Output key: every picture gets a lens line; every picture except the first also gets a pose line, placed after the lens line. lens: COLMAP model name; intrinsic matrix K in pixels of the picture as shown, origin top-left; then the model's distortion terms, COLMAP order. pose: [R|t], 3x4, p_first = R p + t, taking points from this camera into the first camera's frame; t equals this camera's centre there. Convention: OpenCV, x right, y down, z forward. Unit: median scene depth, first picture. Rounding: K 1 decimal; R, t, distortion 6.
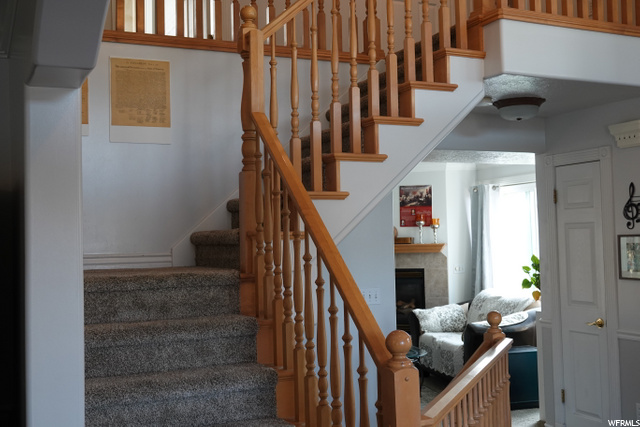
lens RADIAL K [[759.1, 0, 320.0], [0, 759.1, 212.9], [0, 0, 1]] dist [0.001809, 0.000000]
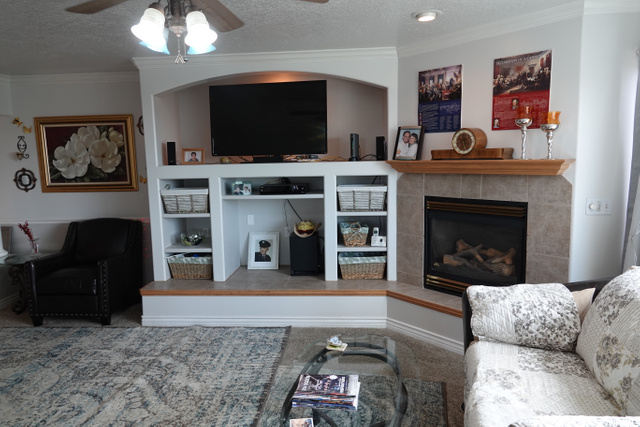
lens RADIAL K [[446.3, 0, 319.7], [0, 446.3, 213.9], [0, 0, 1]] dist [-0.004341, -0.001995]
pose [[0.879905, 0.066702, -0.470444, 0.158298], [0.014230, 0.985954, 0.166409, 0.023184], [0.474936, -0.153119, 0.866597, 0.631338]]
